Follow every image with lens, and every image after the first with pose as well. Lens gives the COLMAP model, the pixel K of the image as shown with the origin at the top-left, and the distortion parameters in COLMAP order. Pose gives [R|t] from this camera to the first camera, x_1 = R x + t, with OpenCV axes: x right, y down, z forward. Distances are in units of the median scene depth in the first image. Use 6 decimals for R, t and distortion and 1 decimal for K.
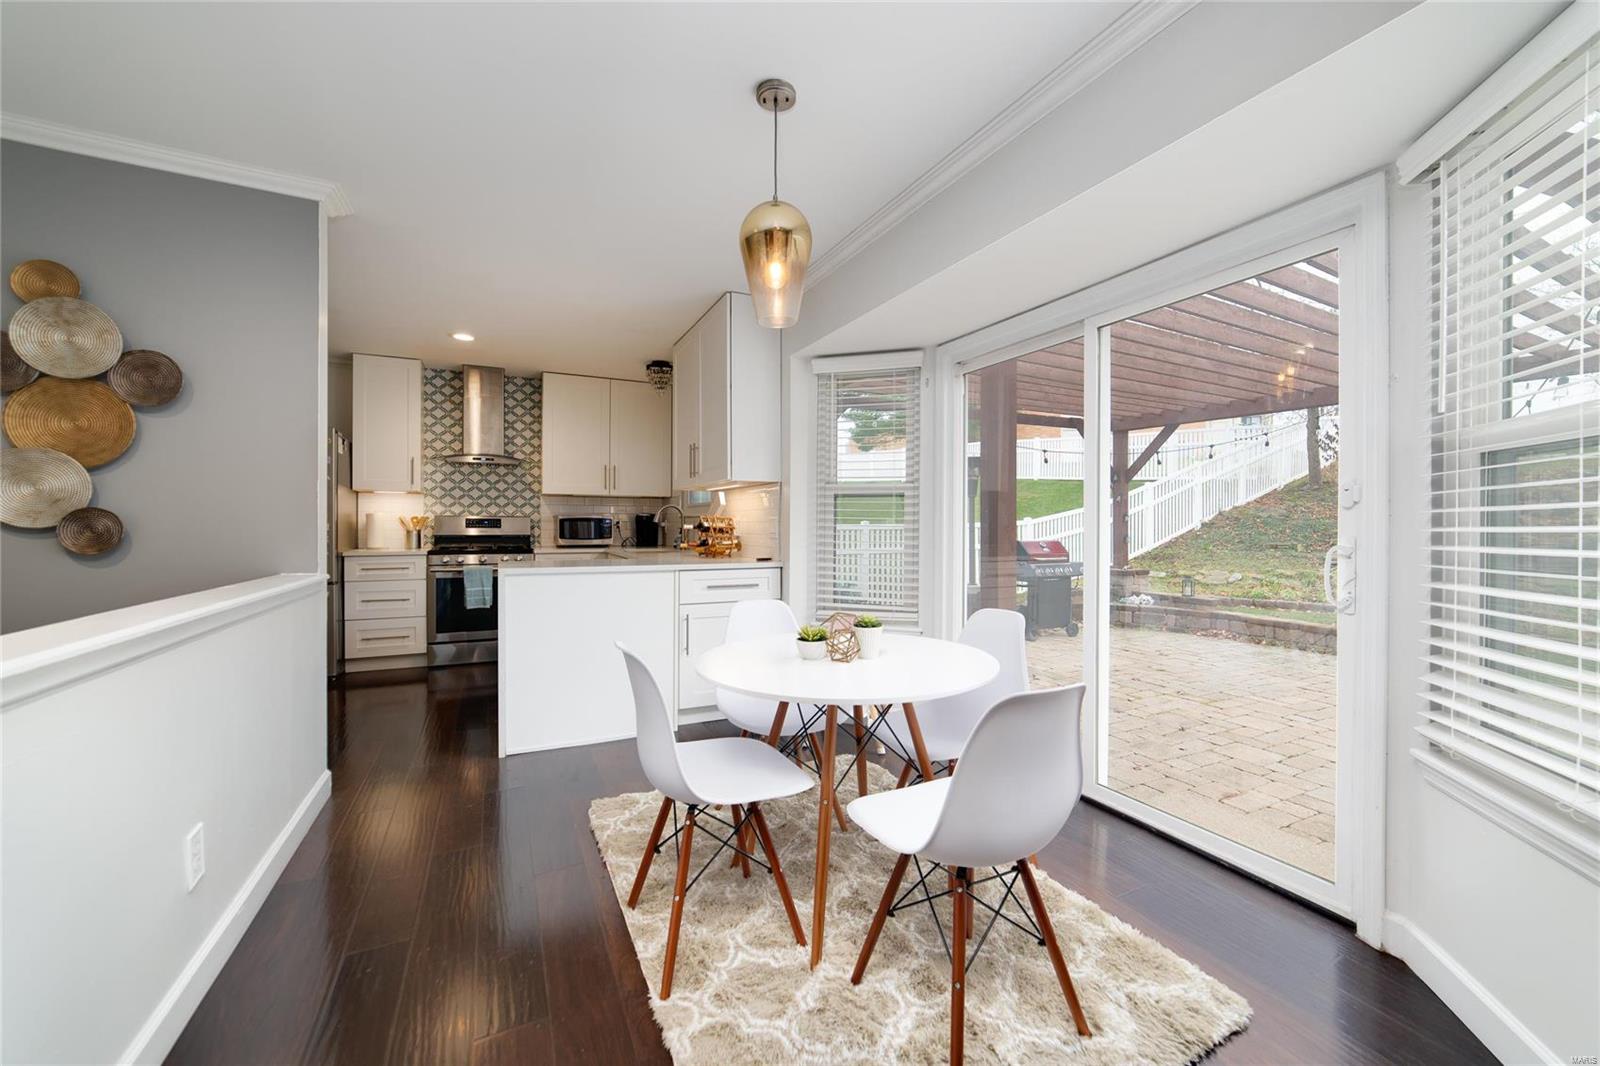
lens RADIAL K [[620.6, 0, 806.5], [0, 620.6, 527.4], [0, 0, 1]] dist [-0.024930, 0.010637]
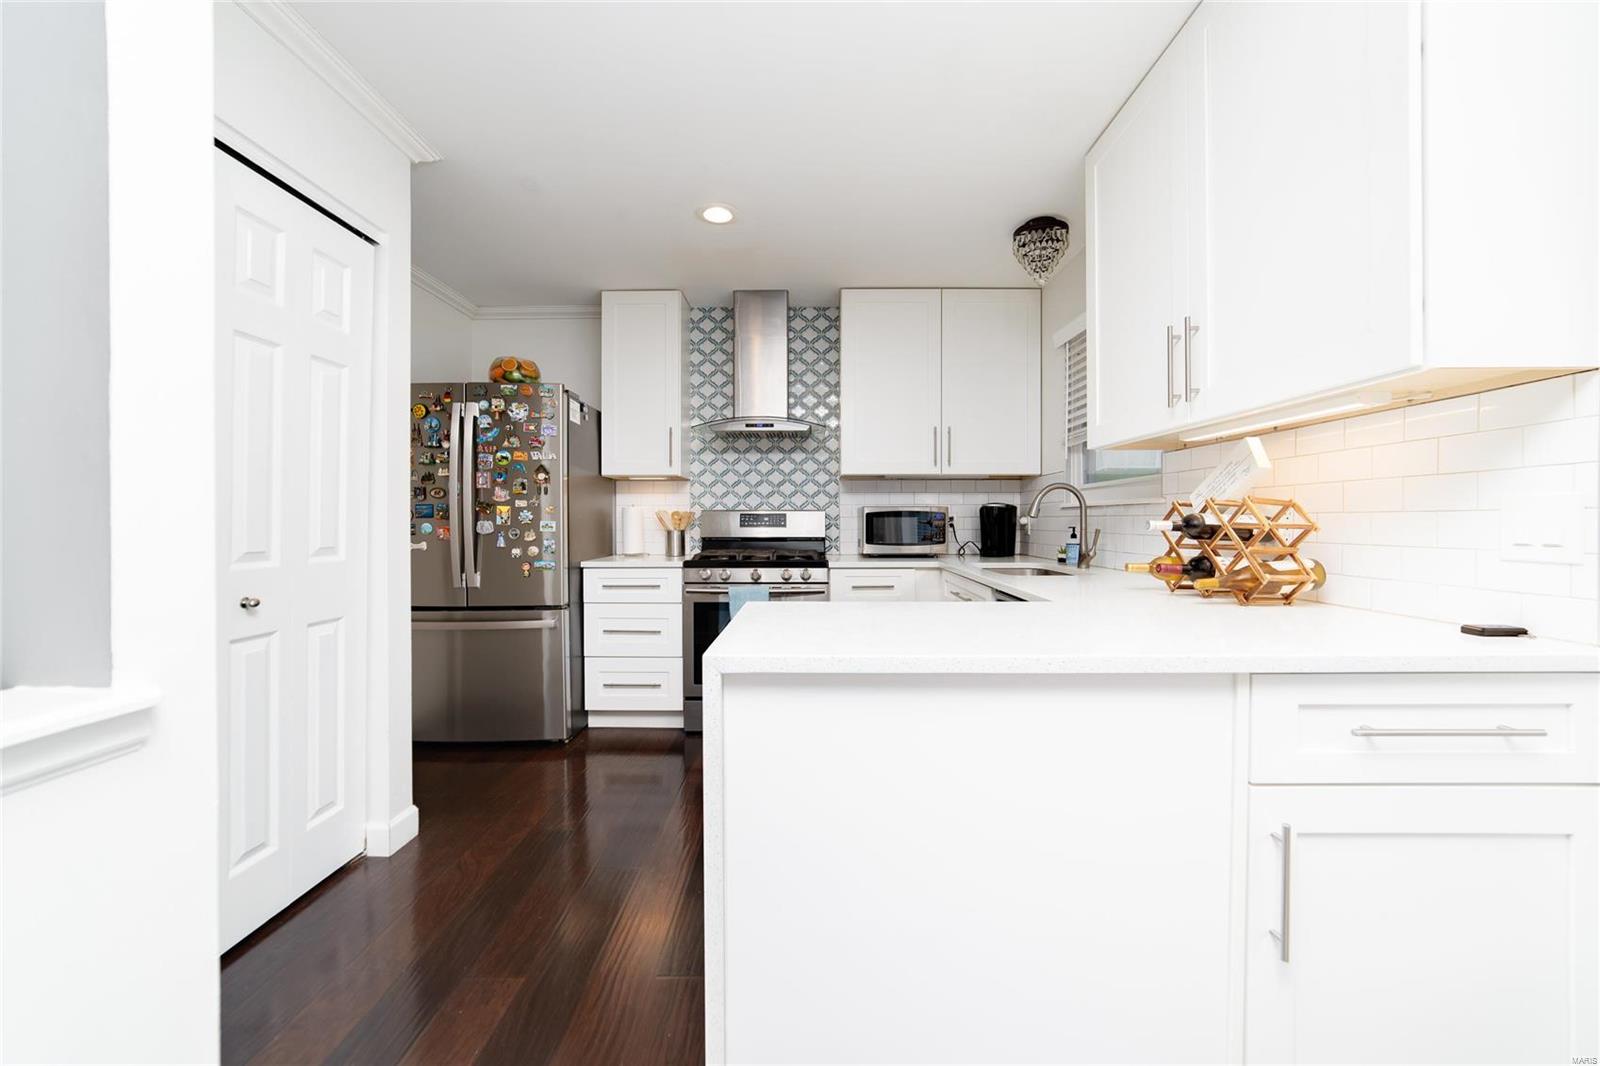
lens RADIAL K [[620.6, 0, 806.5], [0, 620.6, 527.4], [0, 0, 1]] dist [-0.024930, 0.010637]
pose [[0.892822, -0.000535, -0.450410, -0.165550], [0.002836, 0.999986, 0.004433, -0.001860], [0.450402, -0.005235, 0.892811, 0.399050]]
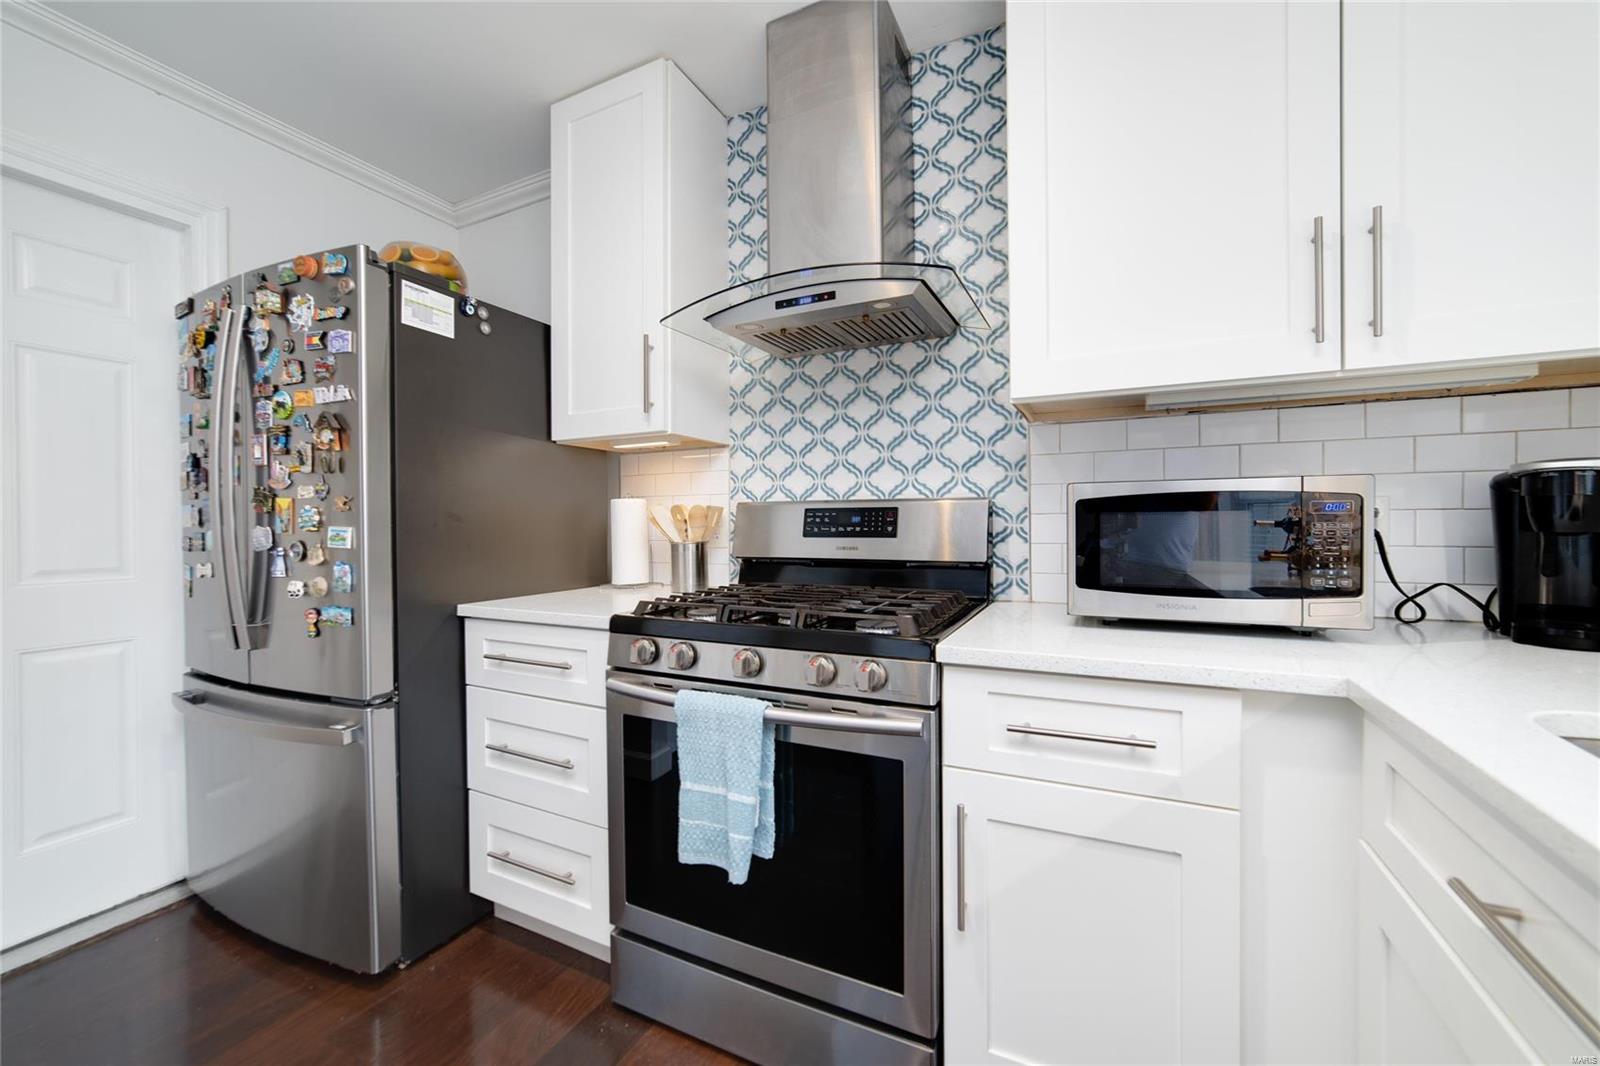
lens RADIAL K [[620.6, 0, 806.5], [0, 620.6, 527.4], [0, 0, 1]] dist [-0.024930, 0.010637]
pose [[0.610129, -0.001824, -0.792300, -0.282340], [0.005219, 0.999985, 0.001717, -0.004833], [0.792285, -0.005183, 0.610130, 0.788399]]
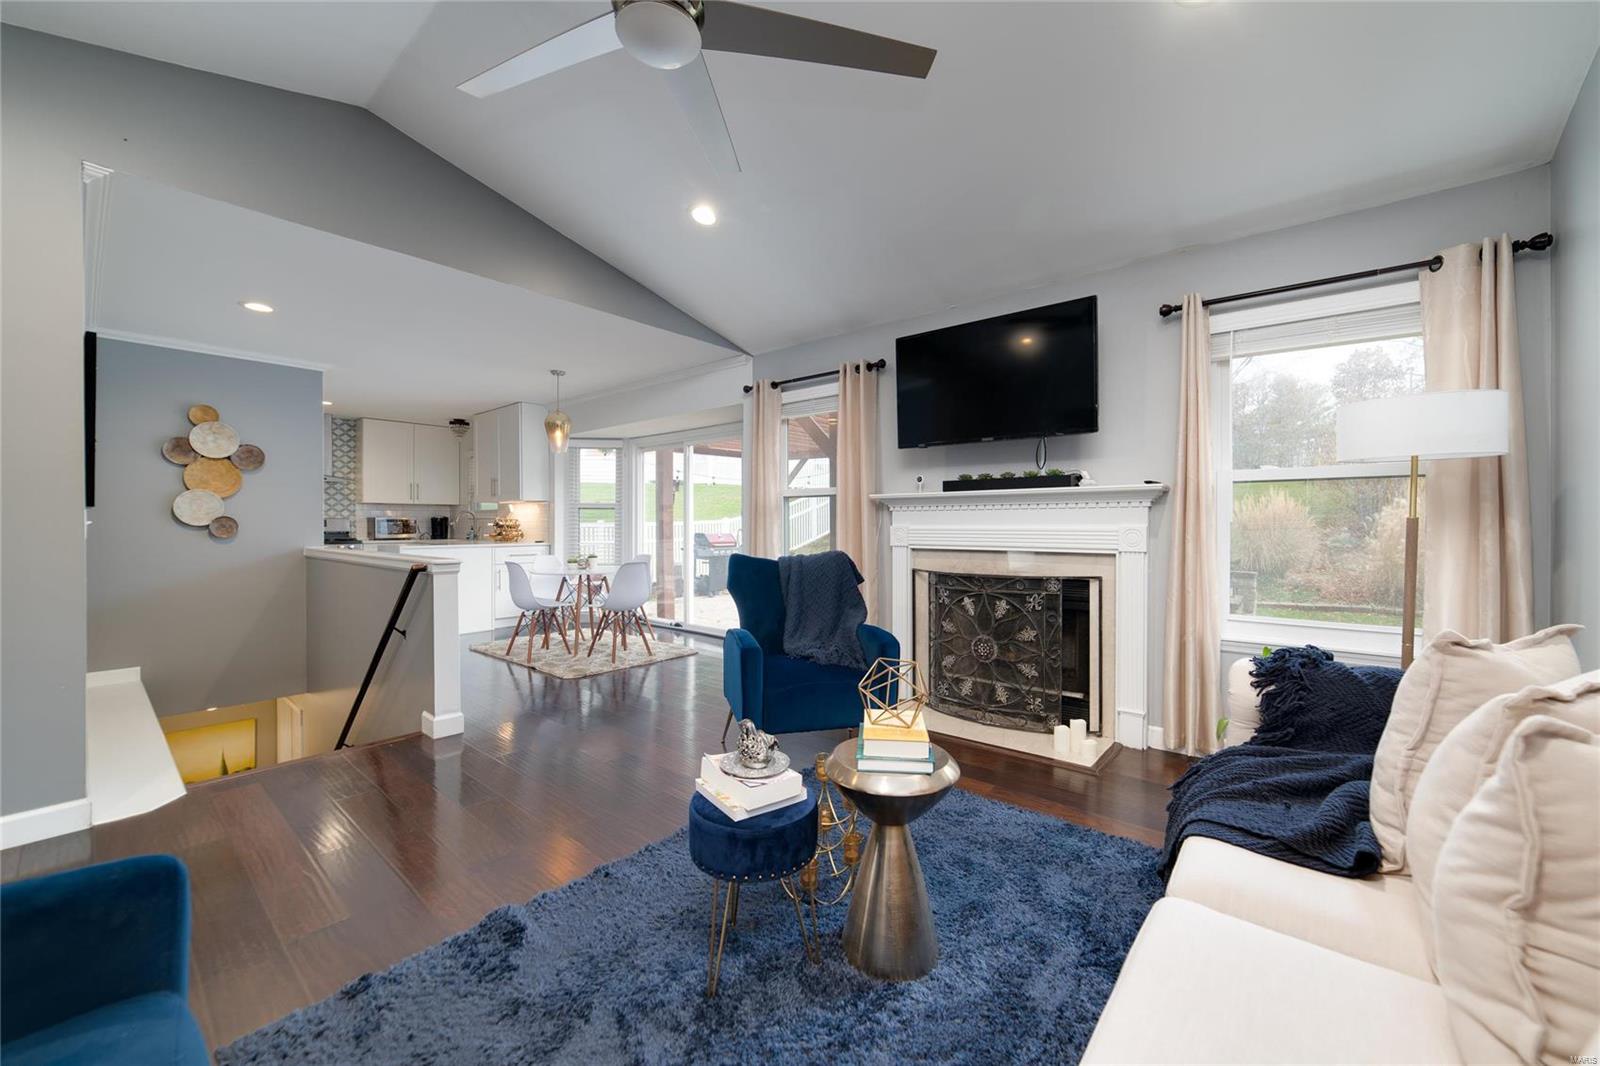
lens RADIAL K [[620.6, 0, 806.5], [0, 620.6, 527.4], [0, 0, 1]] dist [-0.024930, 0.010637]
pose [[0.918961, -0.006844, 0.394290, -0.042976], [0.005774, 0.999976, 0.003900, 0.003871], [-0.394307, -0.001307, 0.918978, -0.725726]]
